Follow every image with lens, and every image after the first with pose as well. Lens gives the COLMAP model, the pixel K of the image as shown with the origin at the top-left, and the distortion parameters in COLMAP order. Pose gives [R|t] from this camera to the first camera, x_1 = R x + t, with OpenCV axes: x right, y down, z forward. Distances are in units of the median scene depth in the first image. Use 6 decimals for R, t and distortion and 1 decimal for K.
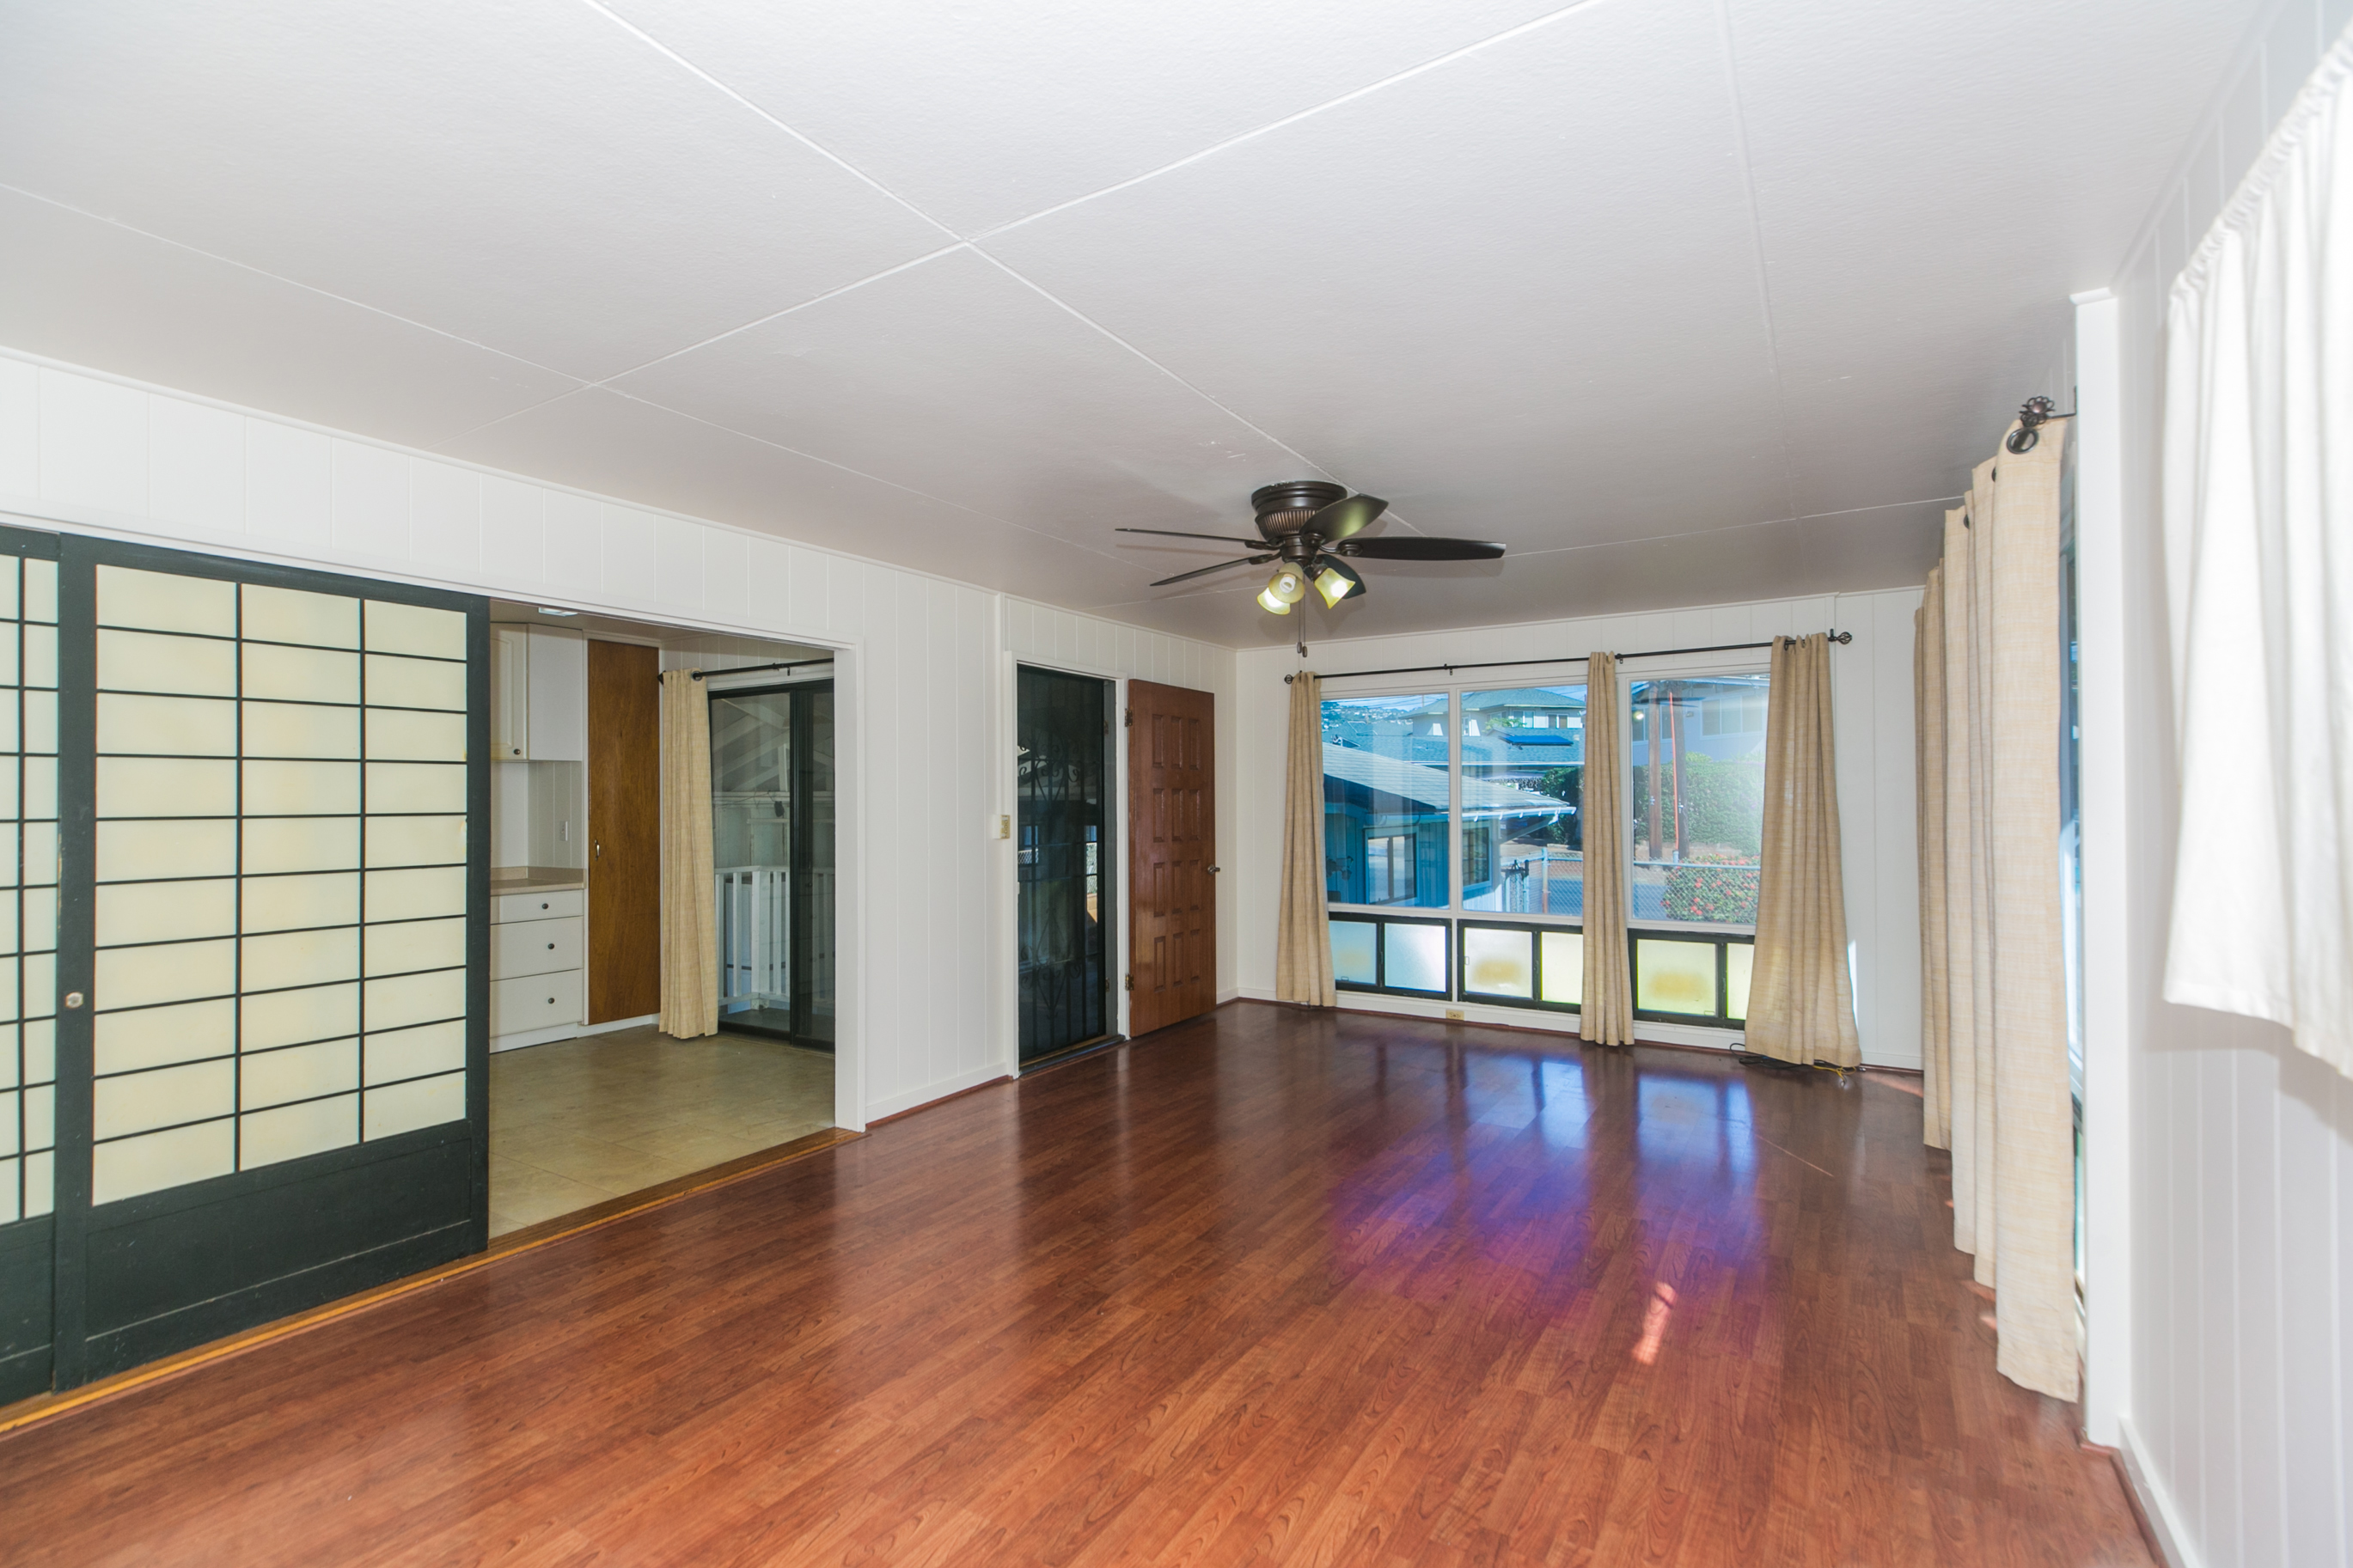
lens RADIAL K [[1095.9, 0, 1176.5], [0, 1095.9, 784.0], [0, 0, 1]] dist [0.136984, -0.000109]
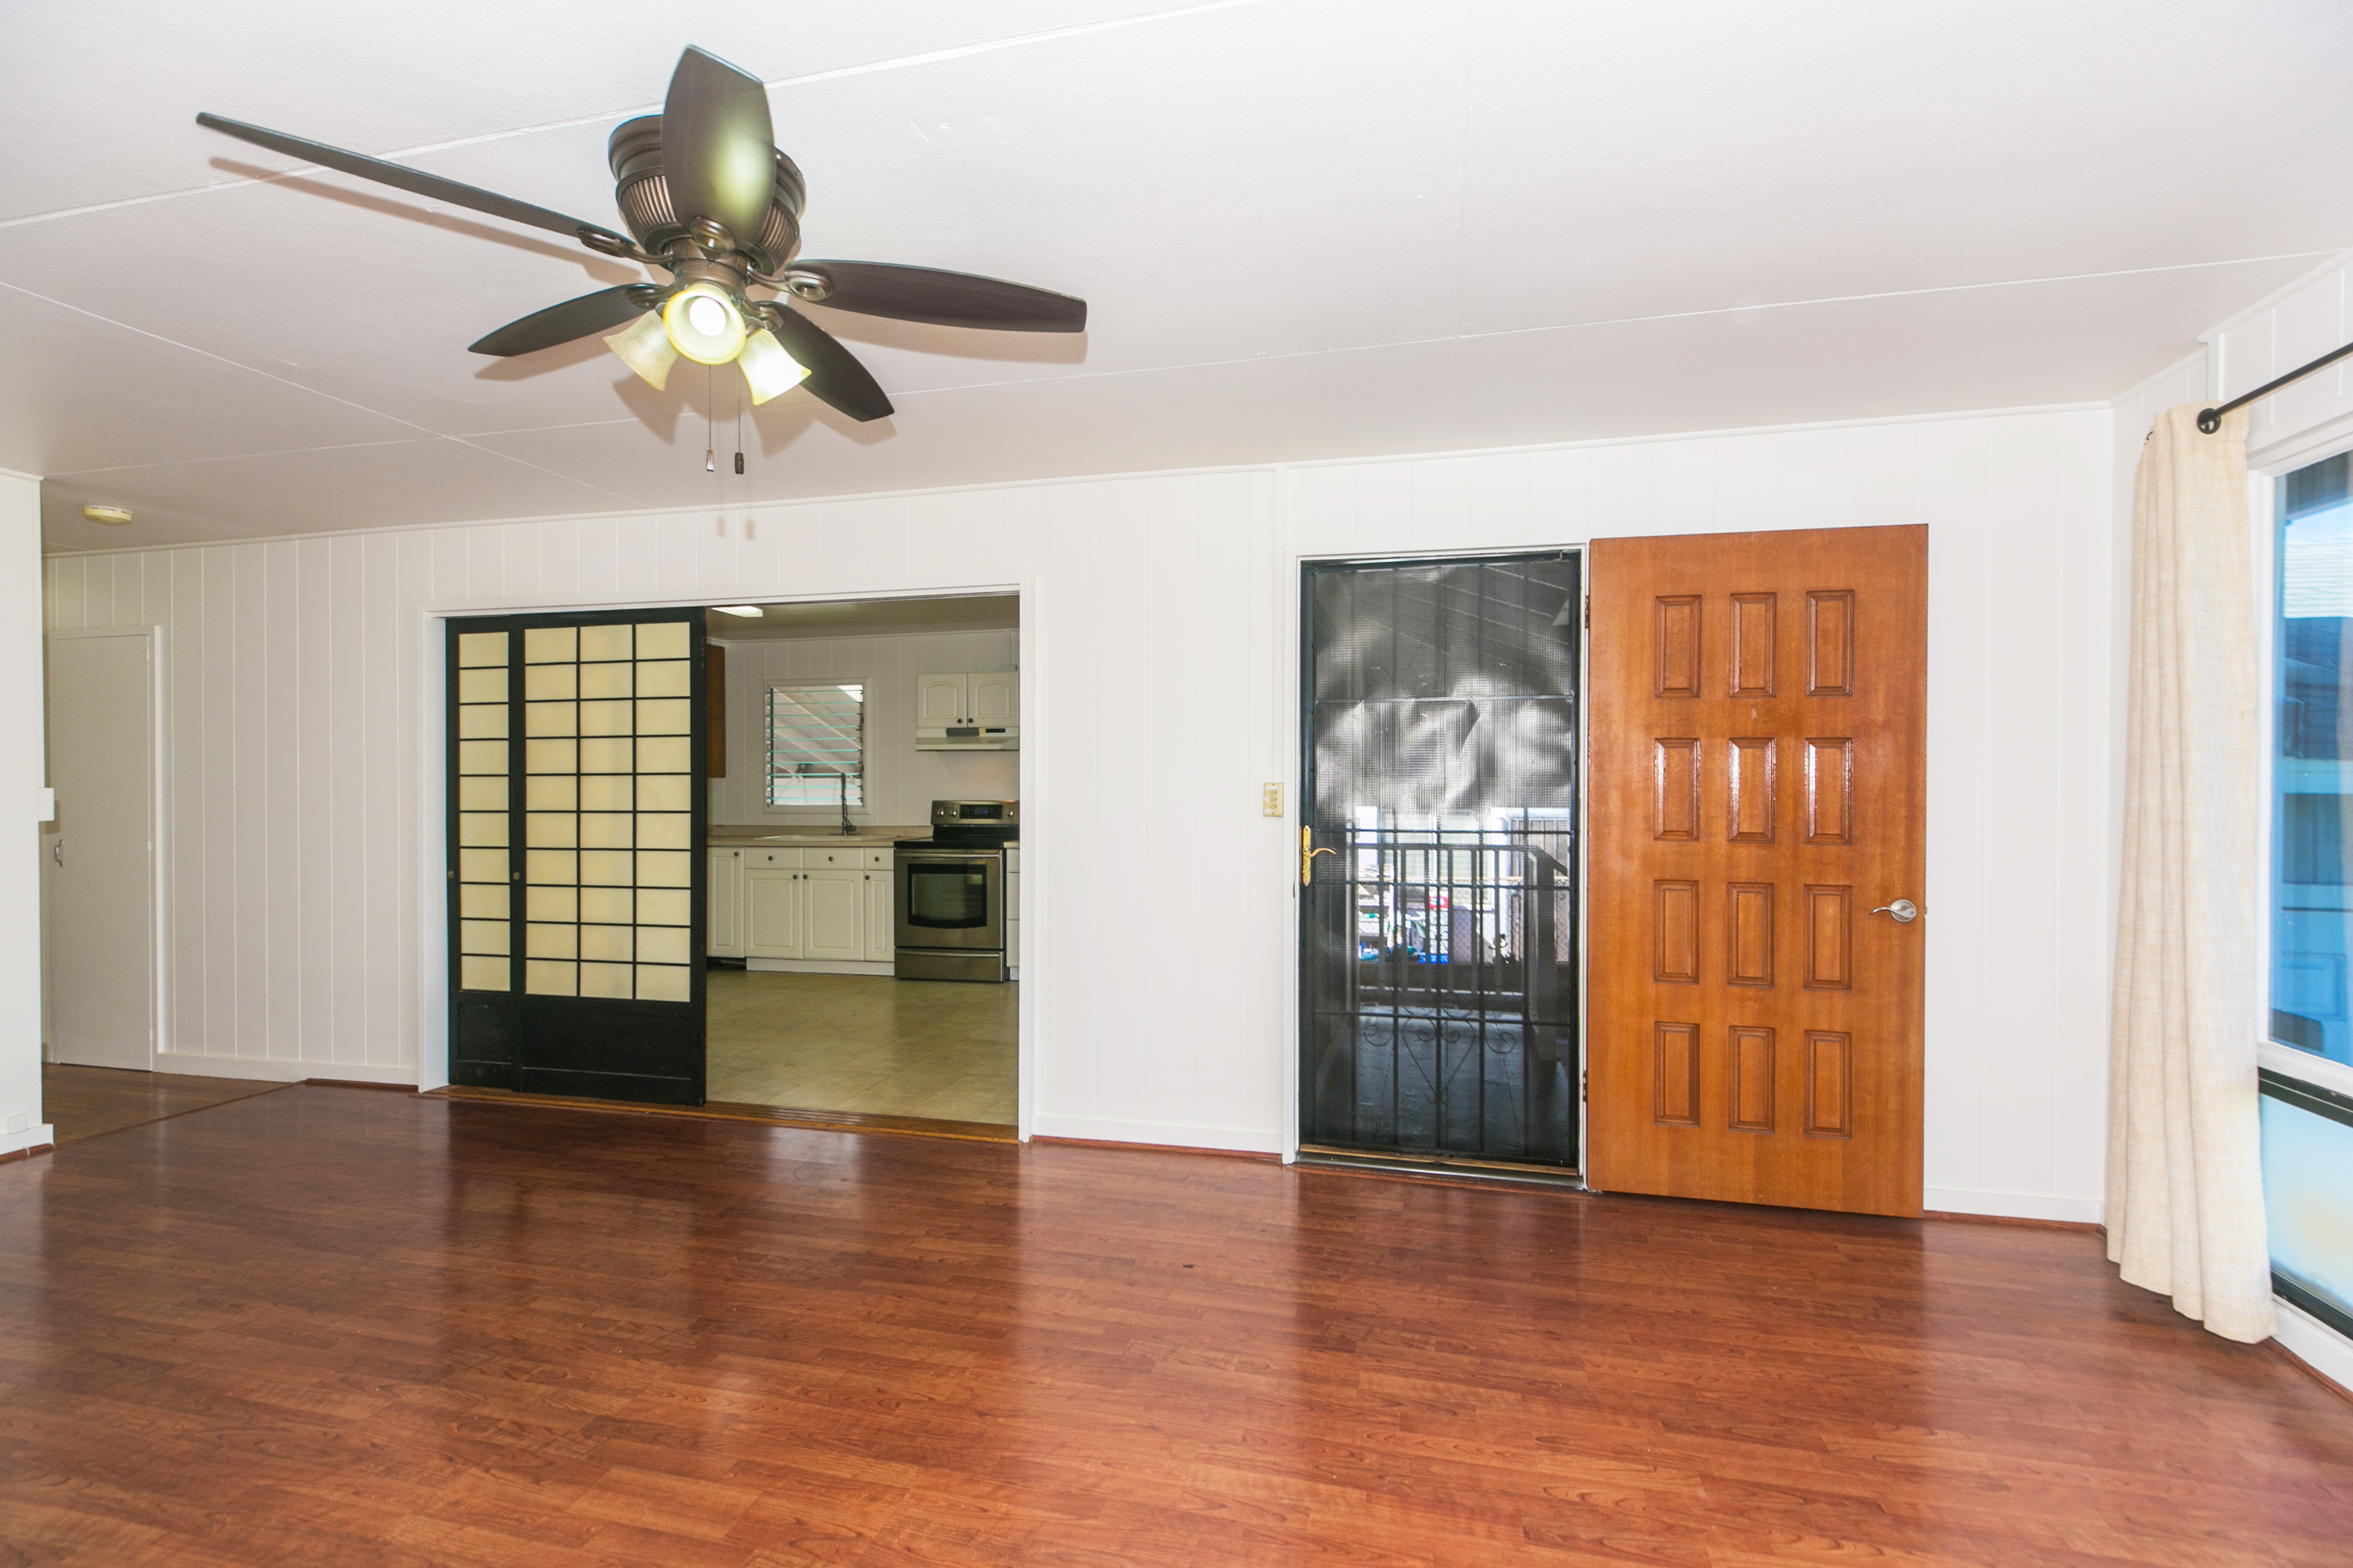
lens RADIAL K [[1094.1, 0, 1176.5], [0, 1094.1, 784.0], [0, 0, 1]] dist [-0.007956, -0.000287]
pose [[0.332415, 0.025030, -0.942801, 0.582143], [0.020077, 0.999233, 0.033607, 0.004180], [0.942920, -0.030100, 0.331658, 0.876133]]
